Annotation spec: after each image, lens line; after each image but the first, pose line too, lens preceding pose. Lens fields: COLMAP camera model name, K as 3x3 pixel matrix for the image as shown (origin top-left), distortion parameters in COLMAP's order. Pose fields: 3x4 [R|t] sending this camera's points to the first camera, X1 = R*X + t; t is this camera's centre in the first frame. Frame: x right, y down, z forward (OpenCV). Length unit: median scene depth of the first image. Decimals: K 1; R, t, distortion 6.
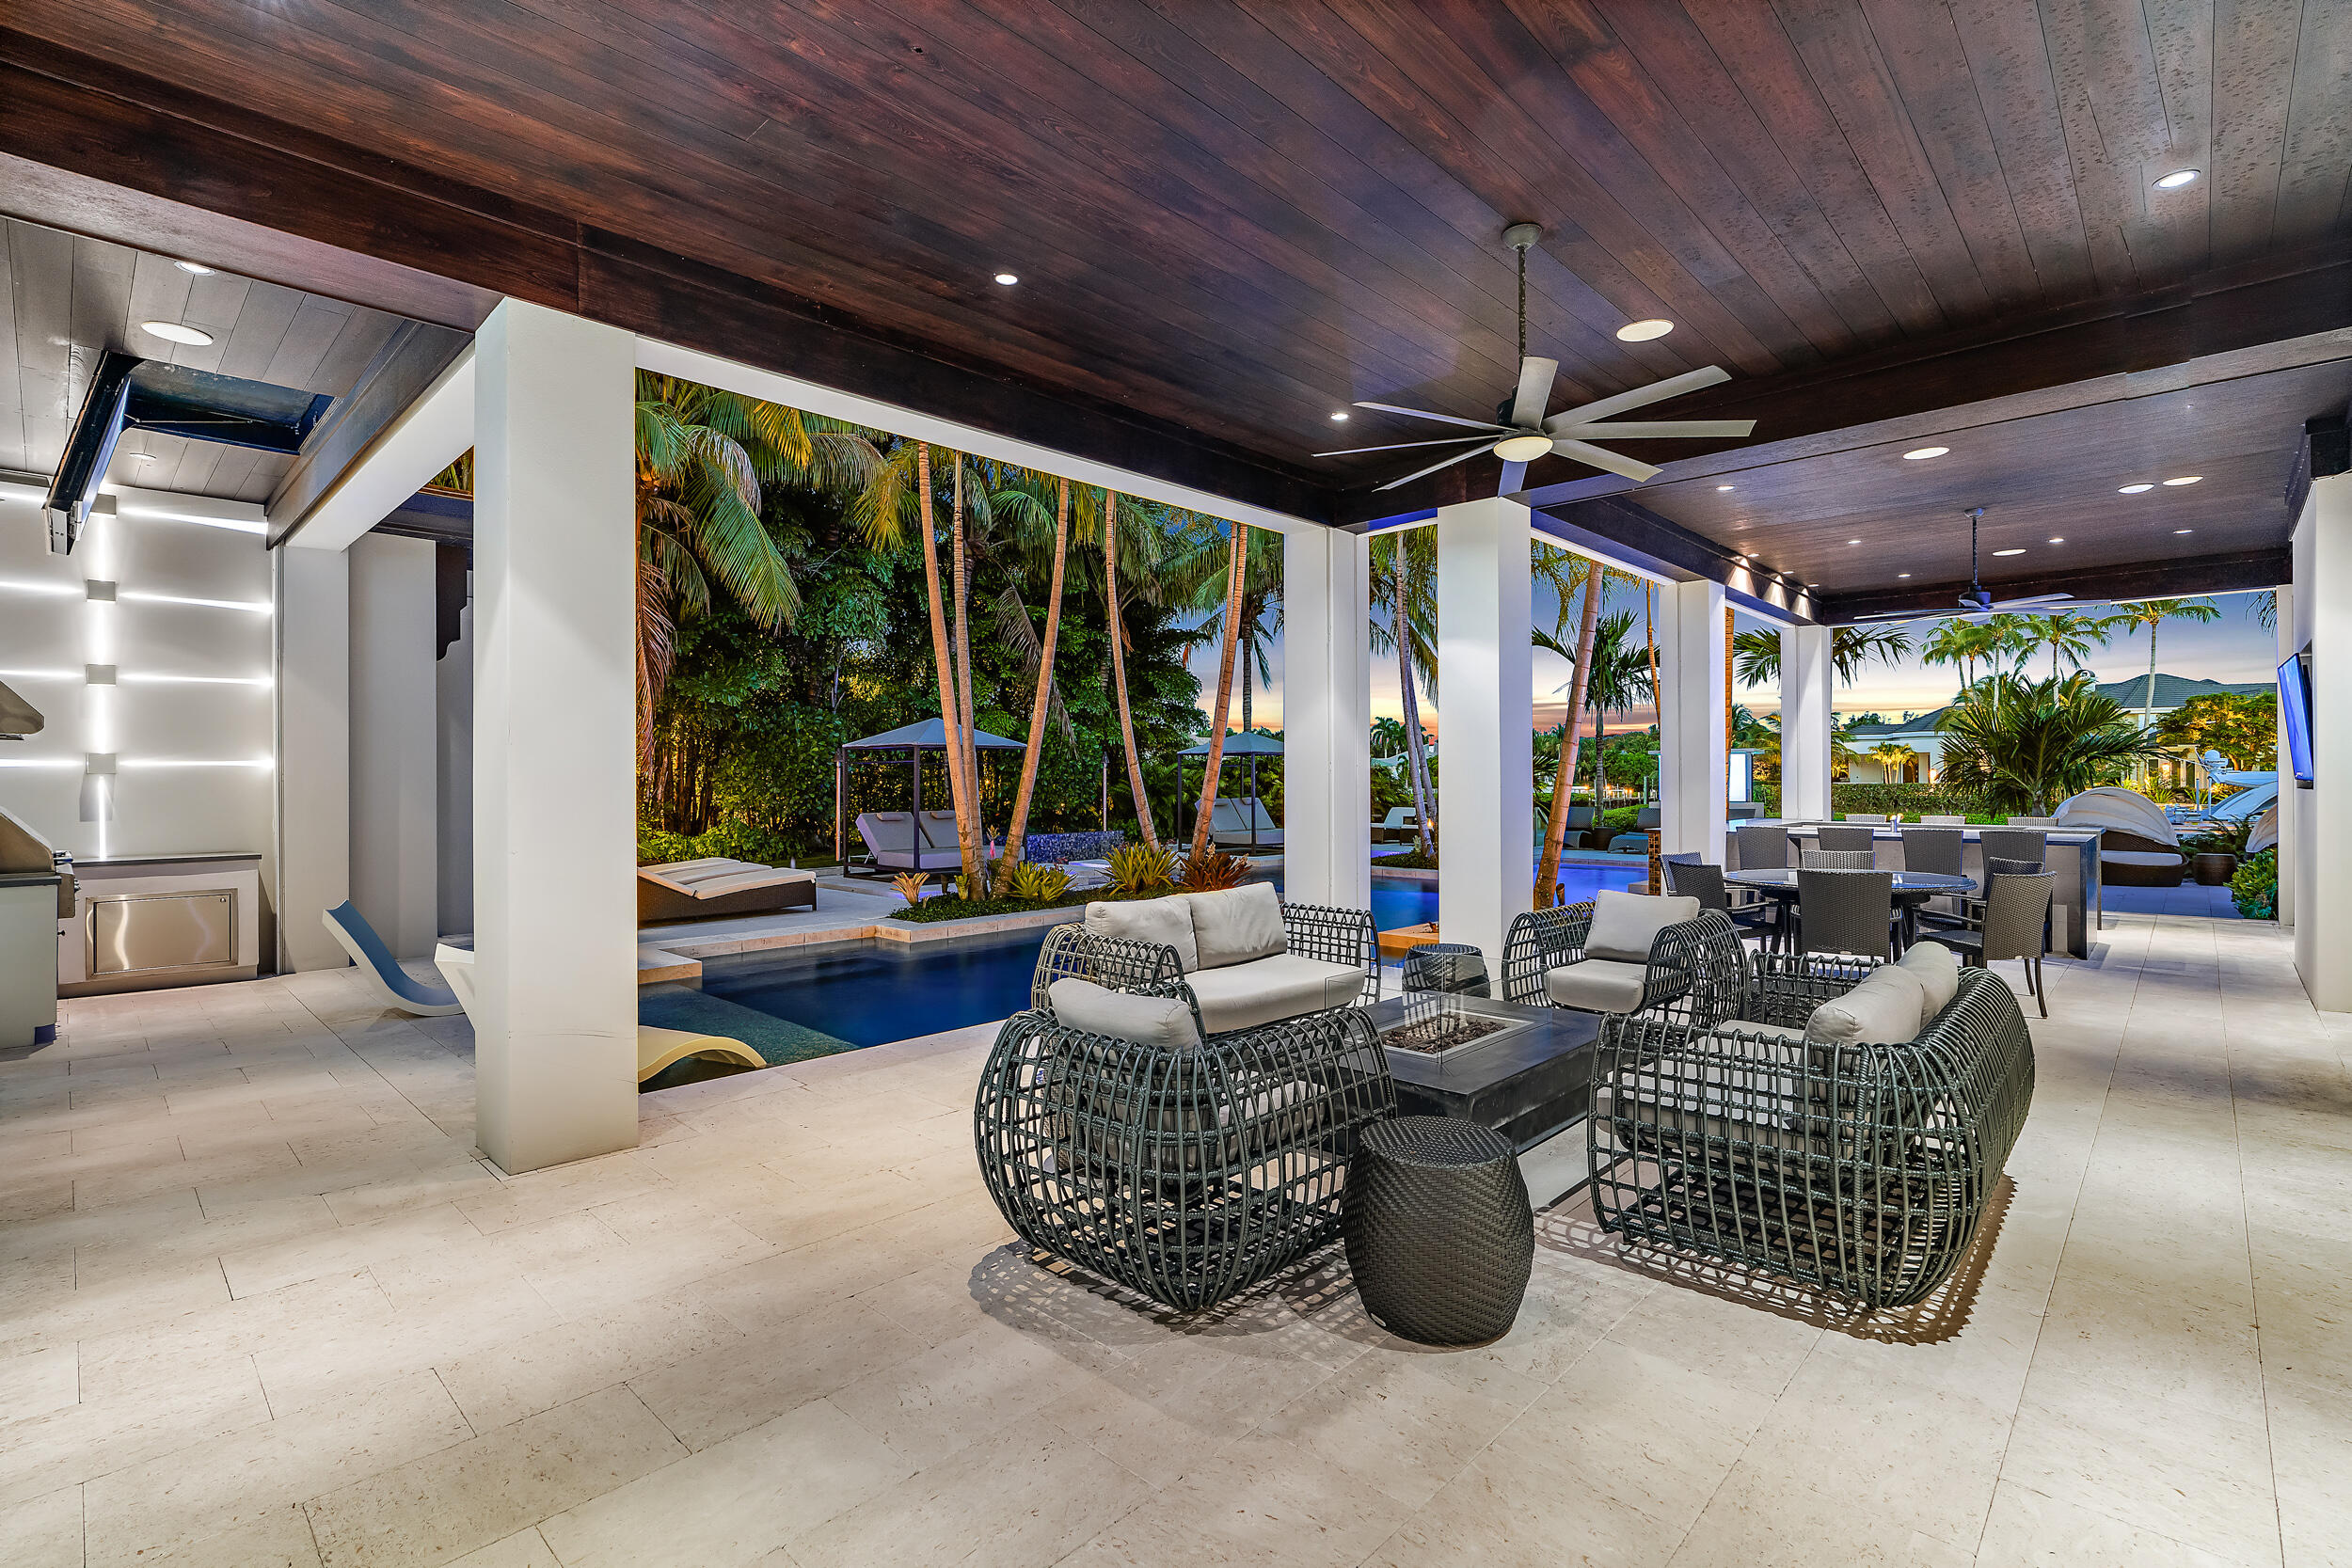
lens RADIAL K [[1077.9, 0, 1176.0], [0, 1077.9, 784.0], [0, 0, 1]] dist [-0.003875, -0.000746]
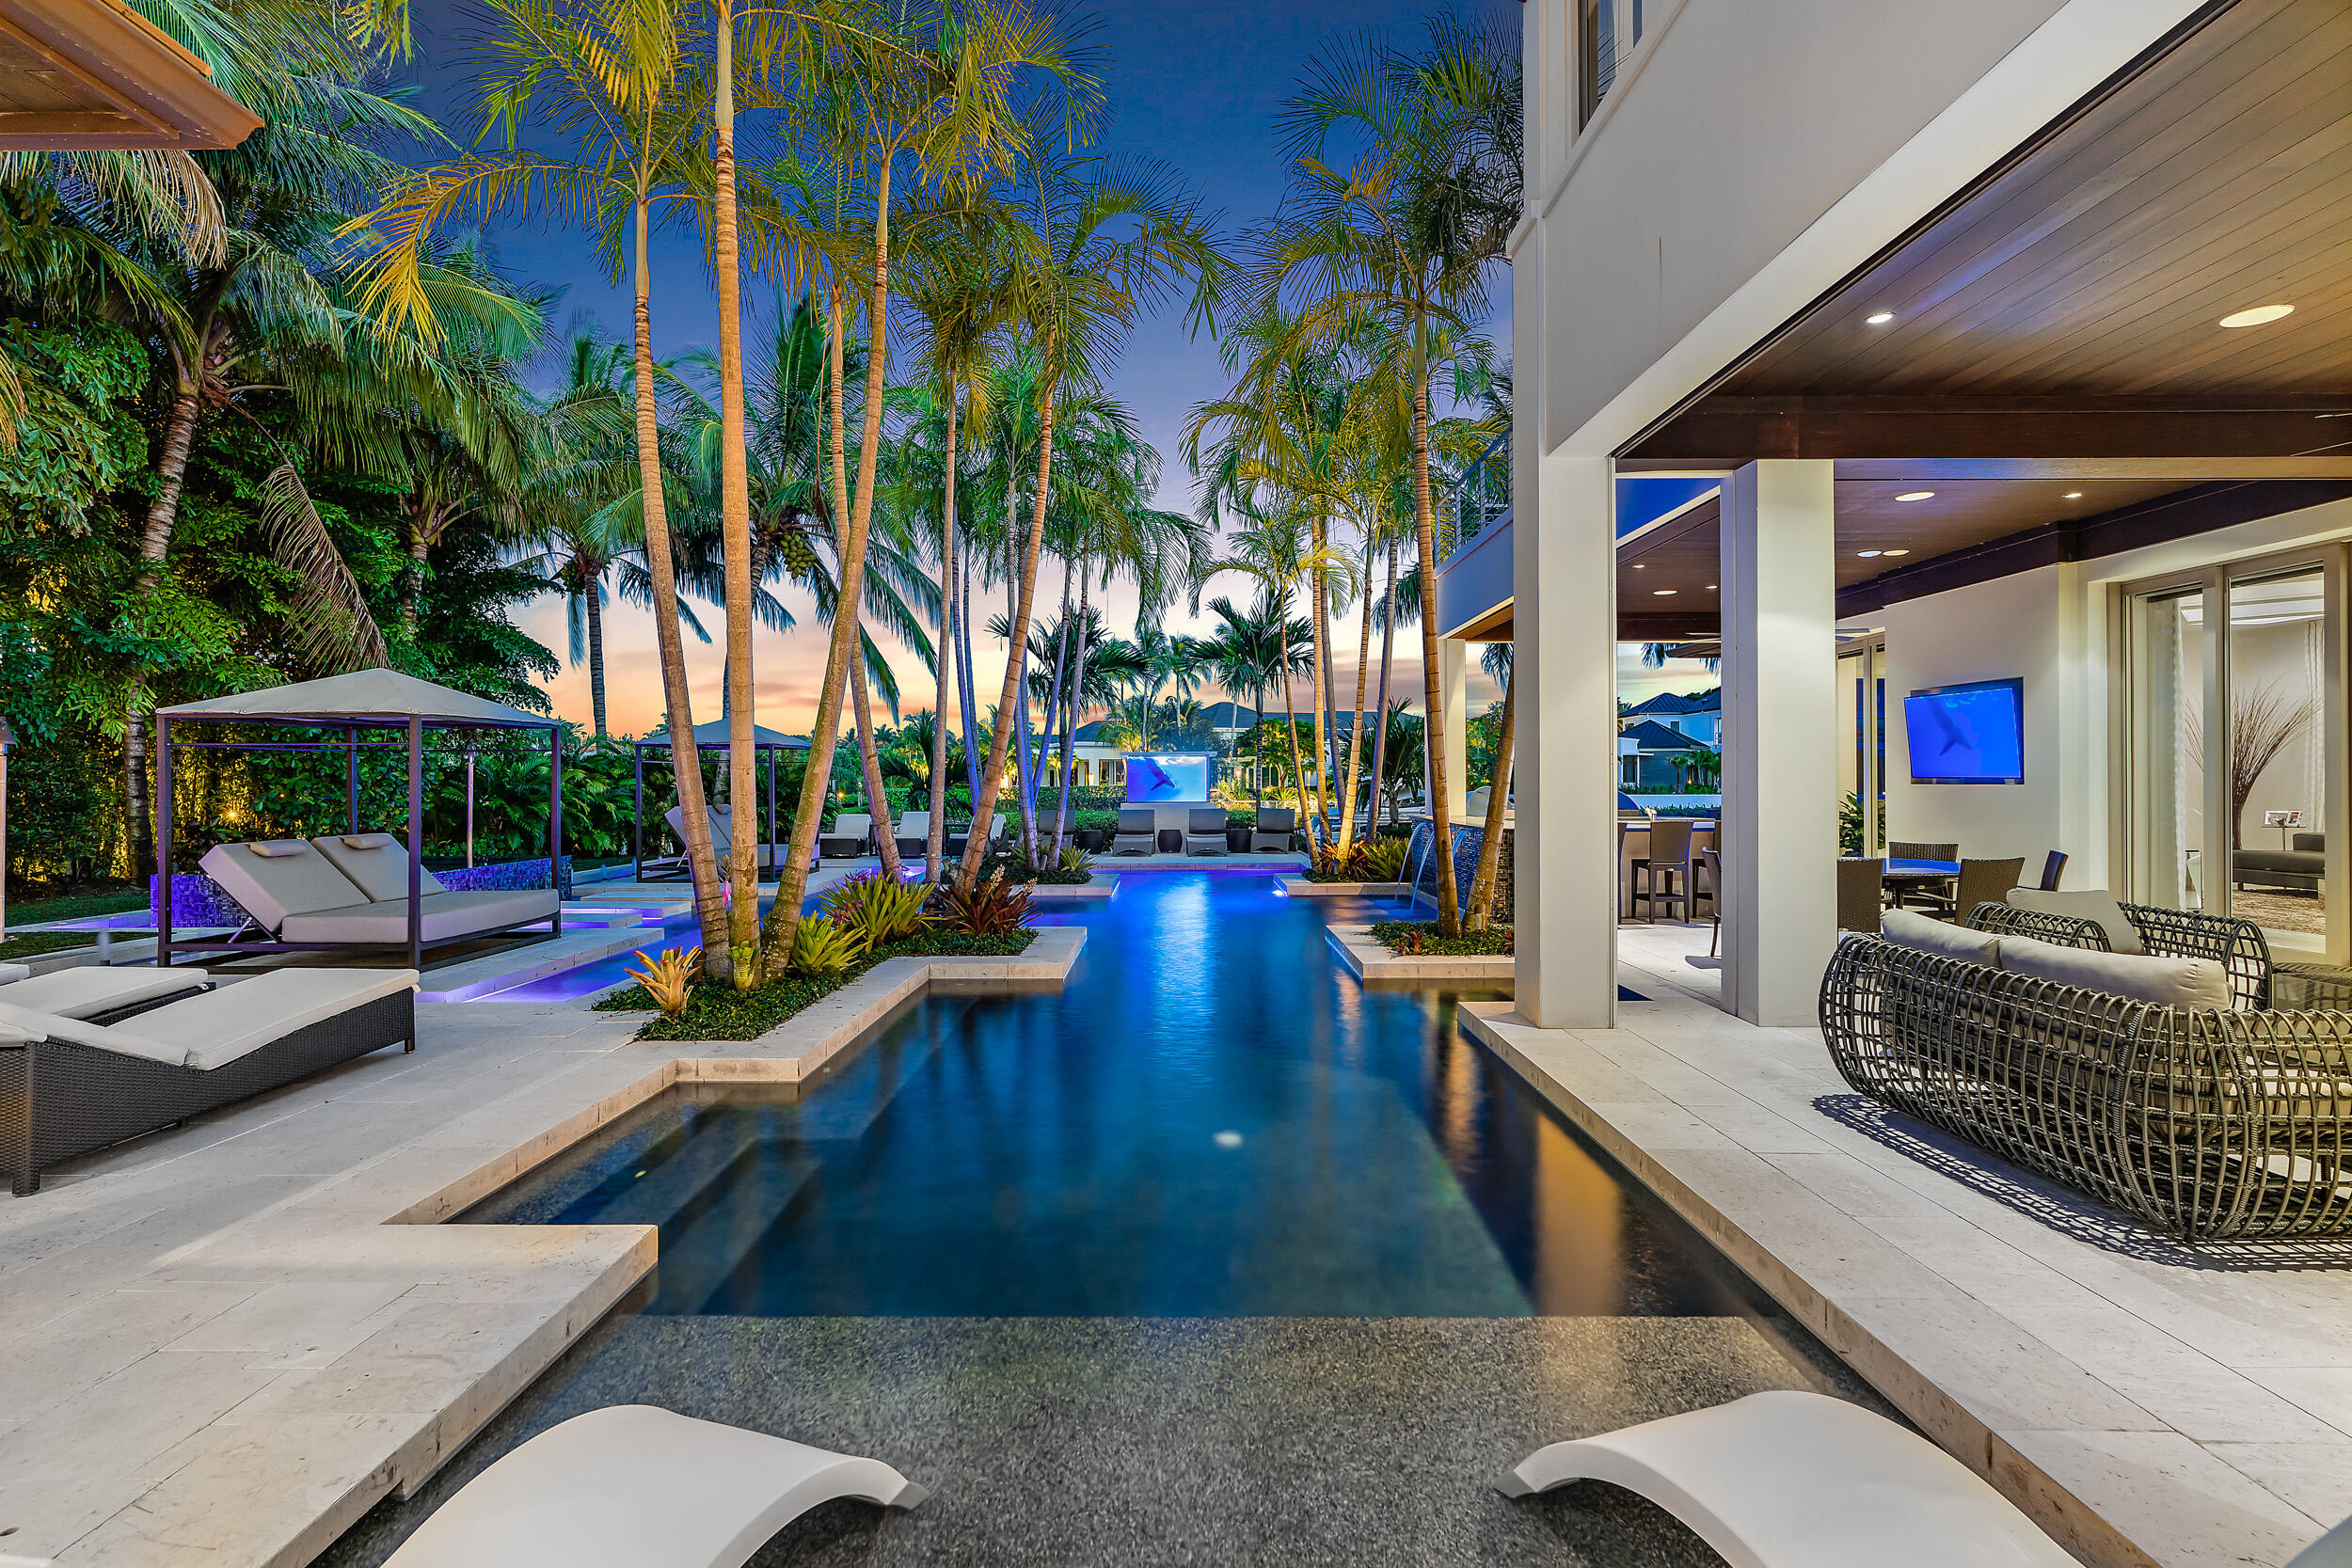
lens RADIAL K [[1077.9, 0, 1176.0], [0, 1077.9, 784.0], [0, 0, 1]] dist [-0.003875, -0.000746]
pose [[0.726359, -0.003820, 0.687304, -0.778858], [0.006237, 0.999980, -0.001034, 0.001215], [-0.687287, 0.005038, 0.726369, 0.778268]]
